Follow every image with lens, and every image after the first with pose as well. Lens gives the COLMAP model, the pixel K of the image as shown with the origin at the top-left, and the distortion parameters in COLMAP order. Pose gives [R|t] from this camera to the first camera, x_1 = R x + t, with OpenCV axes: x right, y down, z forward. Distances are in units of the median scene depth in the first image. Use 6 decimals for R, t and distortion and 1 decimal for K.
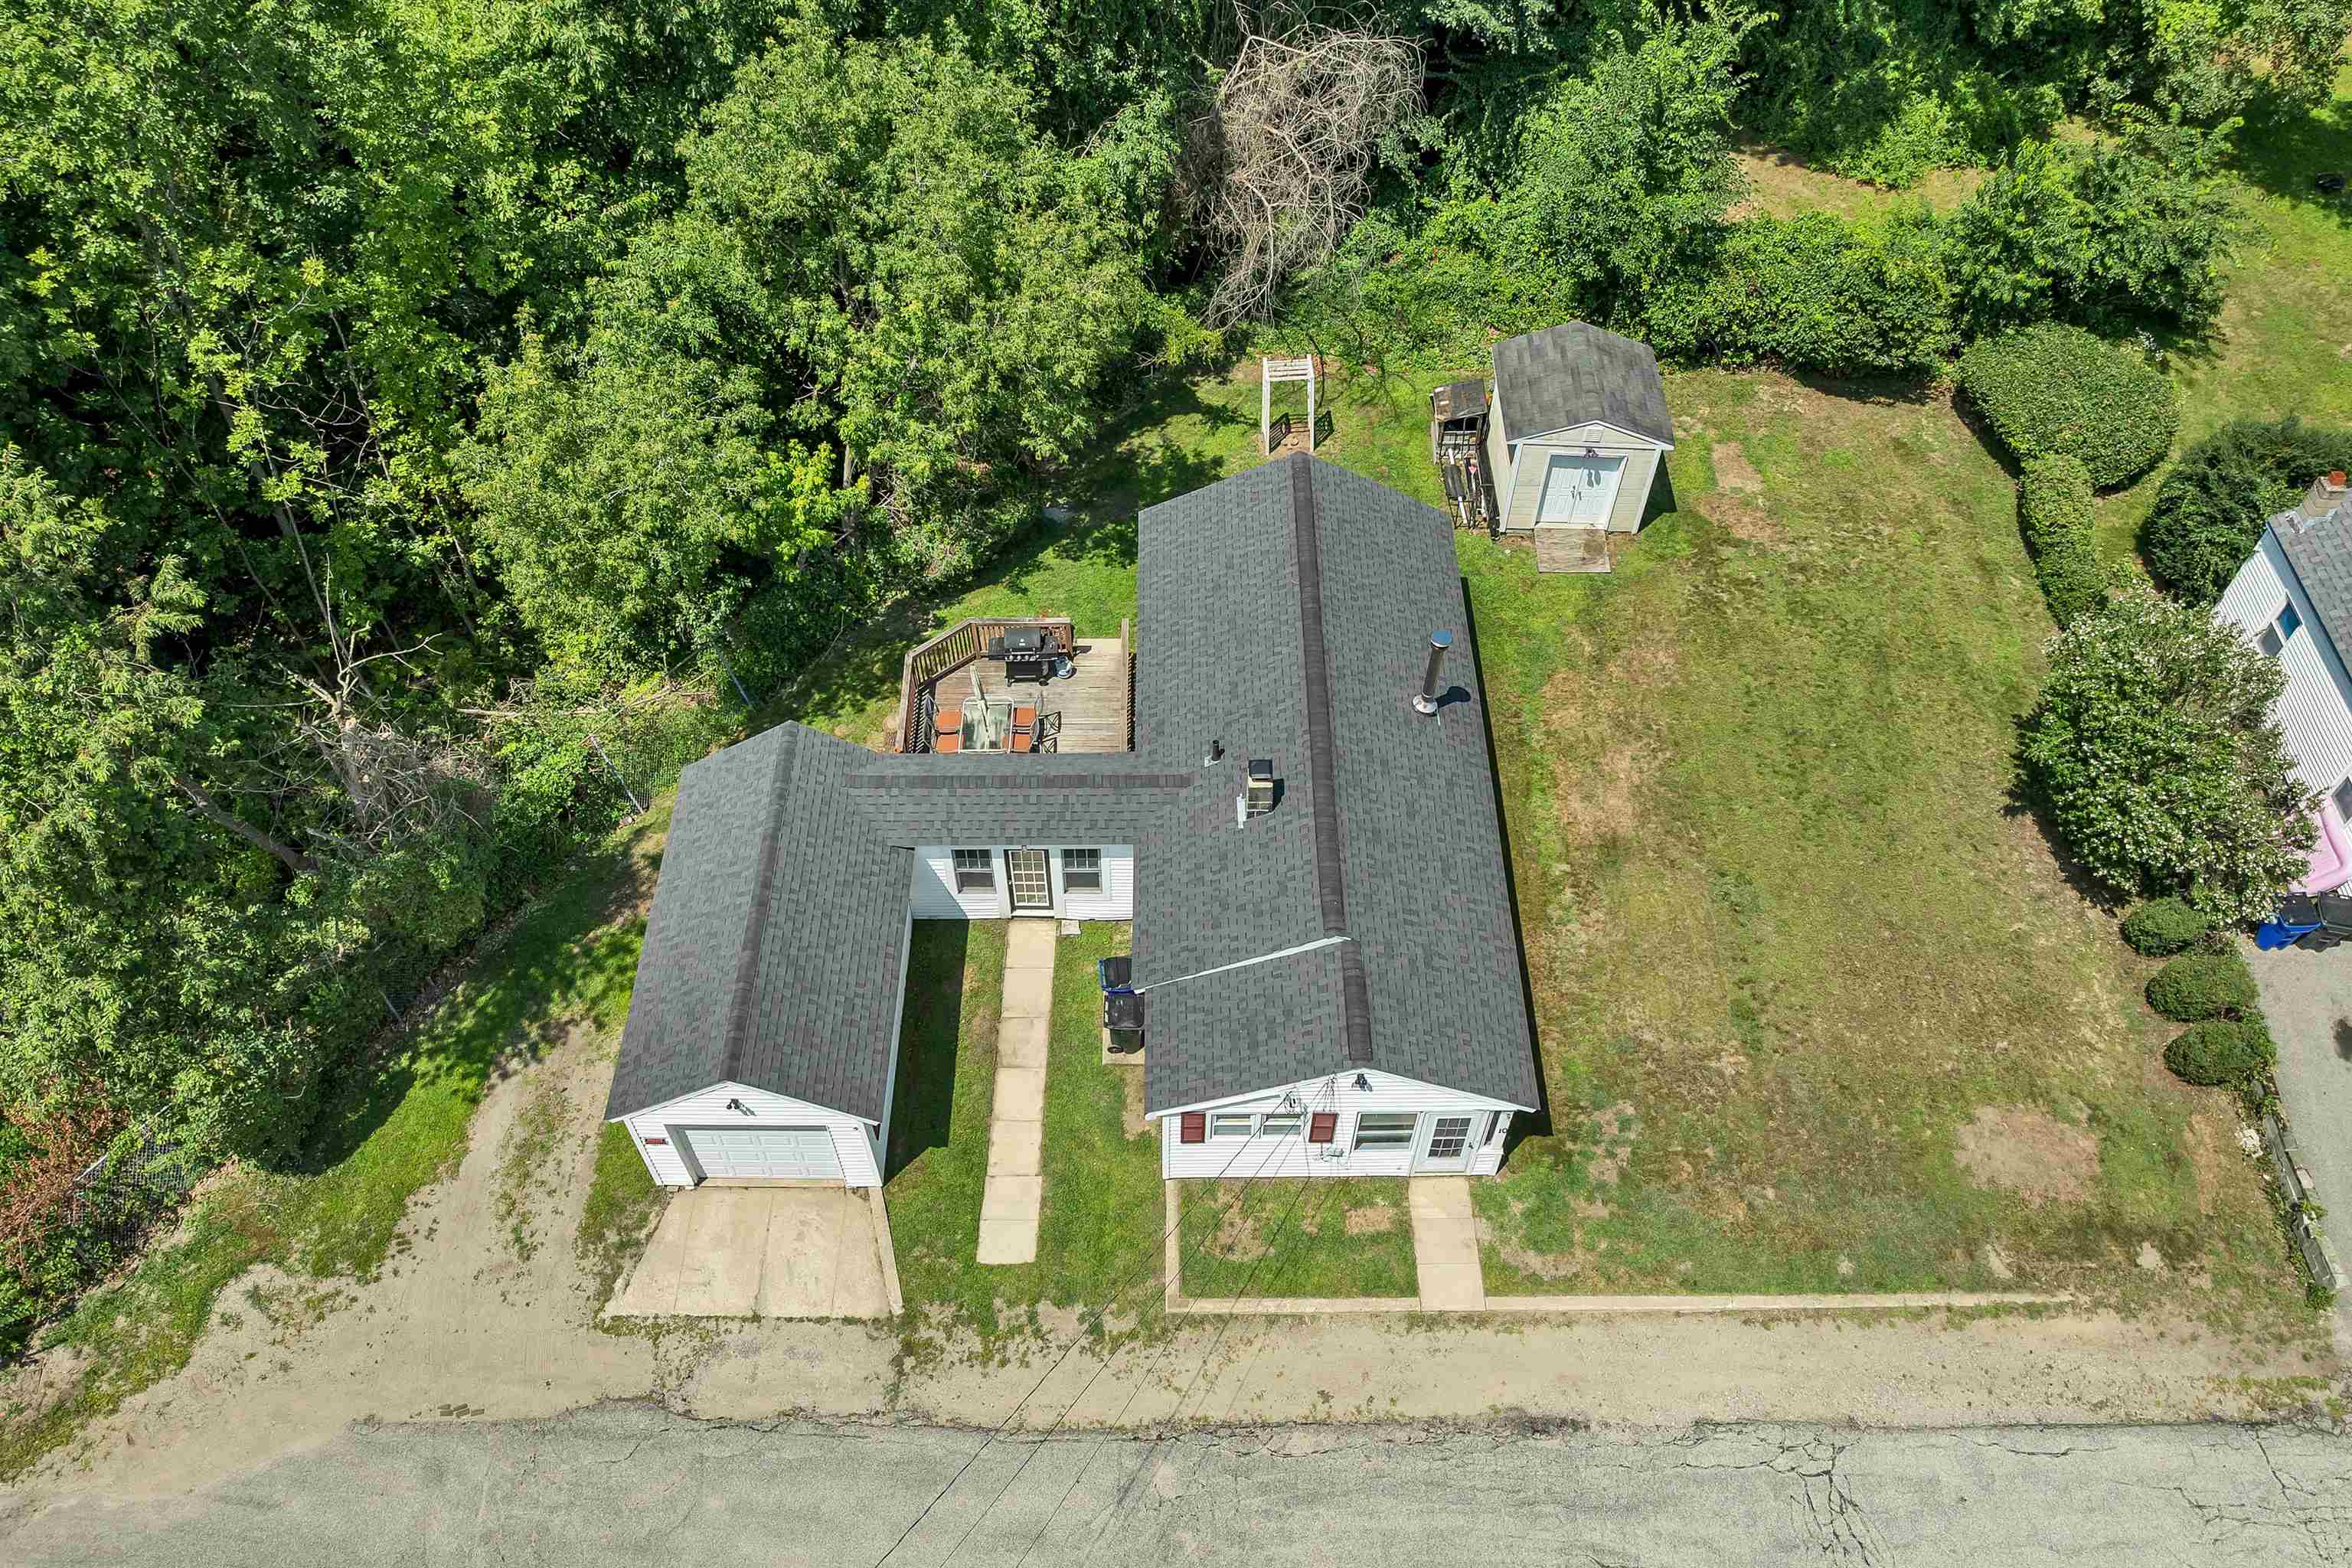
lens RADIAL K [[1775.2, 0, 1176.0], [0, 1775.2, 784.0], [0, 0, 1]] dist [0.041275, -0.213990]
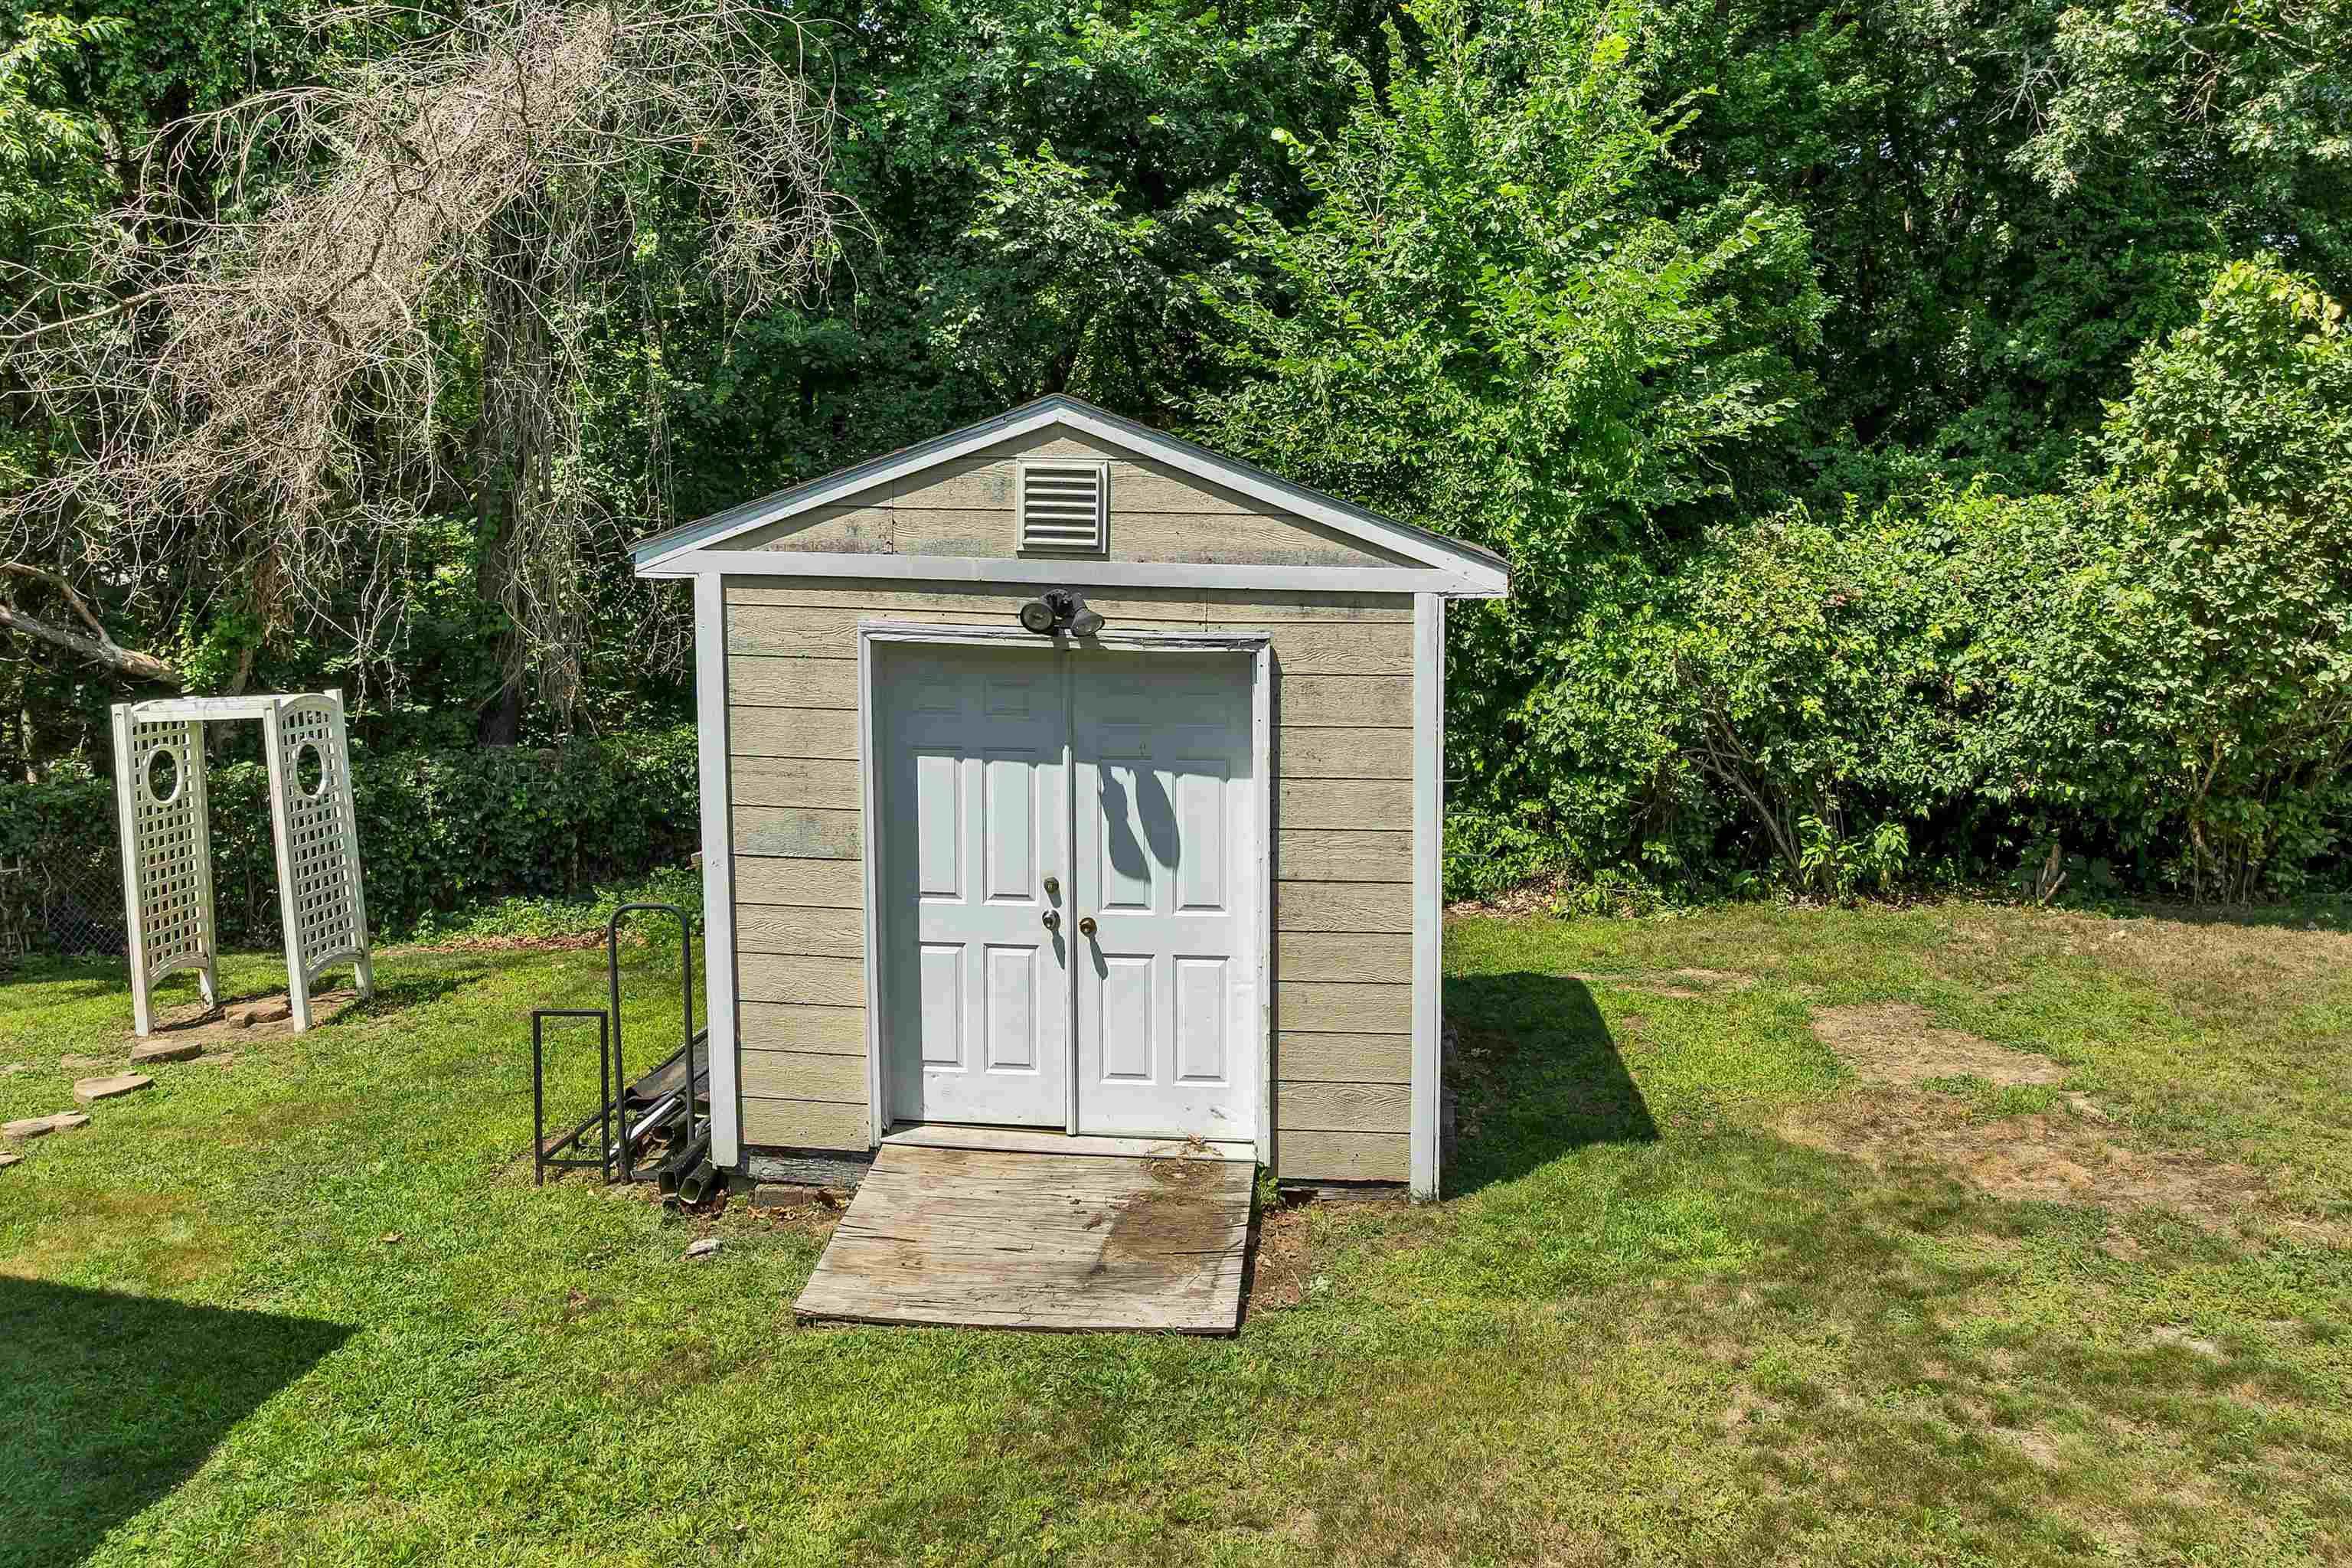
lens RADIAL K [[1673.0, 0, 1178.2], [0, 1673.0, 684.9], [0, 0, 1]] dist [-0.036145, 0.002656]
pose [[0.994593, -0.008925, -0.103467, 0.329118], [-0.069818, 0.680083, -0.729803, -0.065495], [0.076880, 0.733081, 0.675782, 1.108002]]
